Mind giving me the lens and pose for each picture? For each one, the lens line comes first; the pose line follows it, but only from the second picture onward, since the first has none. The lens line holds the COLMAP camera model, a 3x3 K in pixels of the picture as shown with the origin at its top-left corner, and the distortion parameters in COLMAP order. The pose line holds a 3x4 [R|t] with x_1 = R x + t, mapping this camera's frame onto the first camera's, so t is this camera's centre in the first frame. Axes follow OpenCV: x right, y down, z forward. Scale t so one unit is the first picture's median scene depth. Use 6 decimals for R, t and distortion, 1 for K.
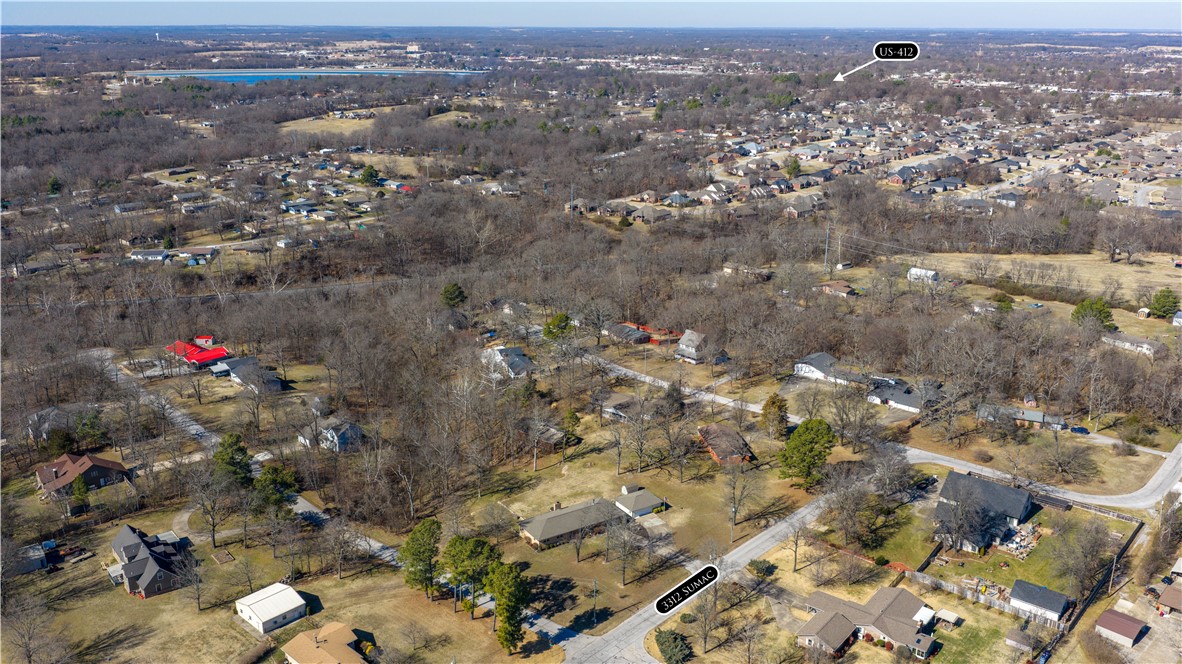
lens RADIAL K [[955.4, 0, 593.3], [0, 955.4, 329.5], [0, 0, 1]] dist [0.001603, -0.004996]
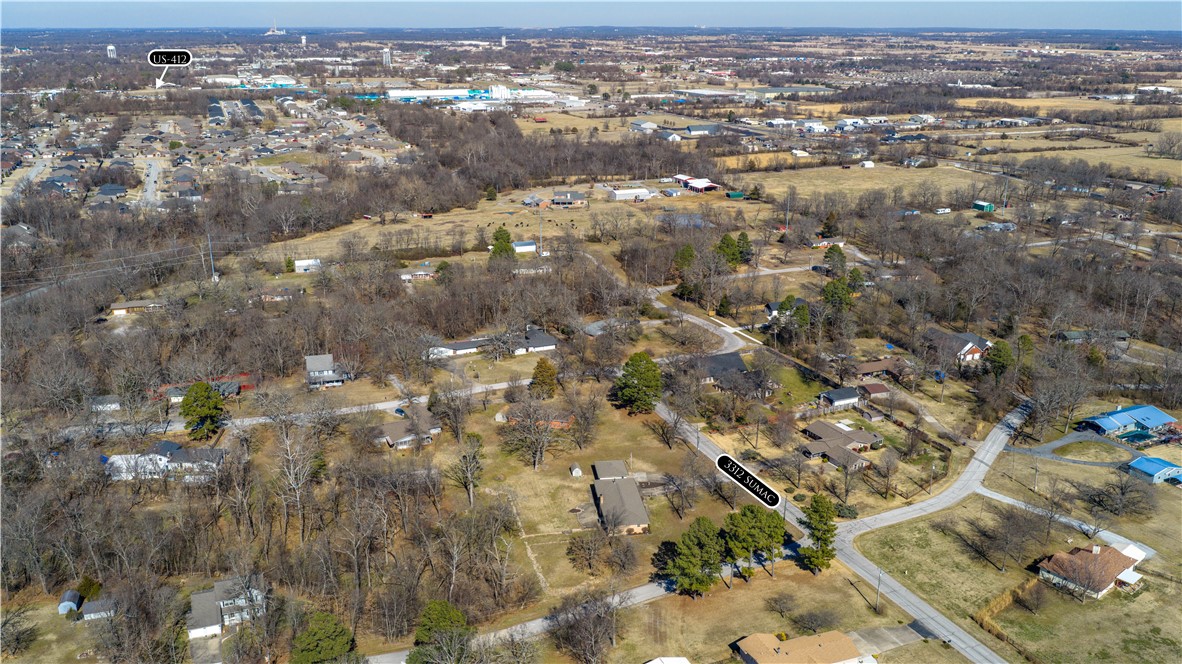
lens RADIAL K [[955.4, 0, 593.2], [0, 955.4, 334.7], [0, 0, 1]] dist [0.001603, -0.004996]
pose [[0.438749, -0.275556, 0.855318, -0.809588], [0.265332, 0.949111, 0.169668, -0.147202], [-0.858545, 0.152502, 0.489535, 0.448166]]
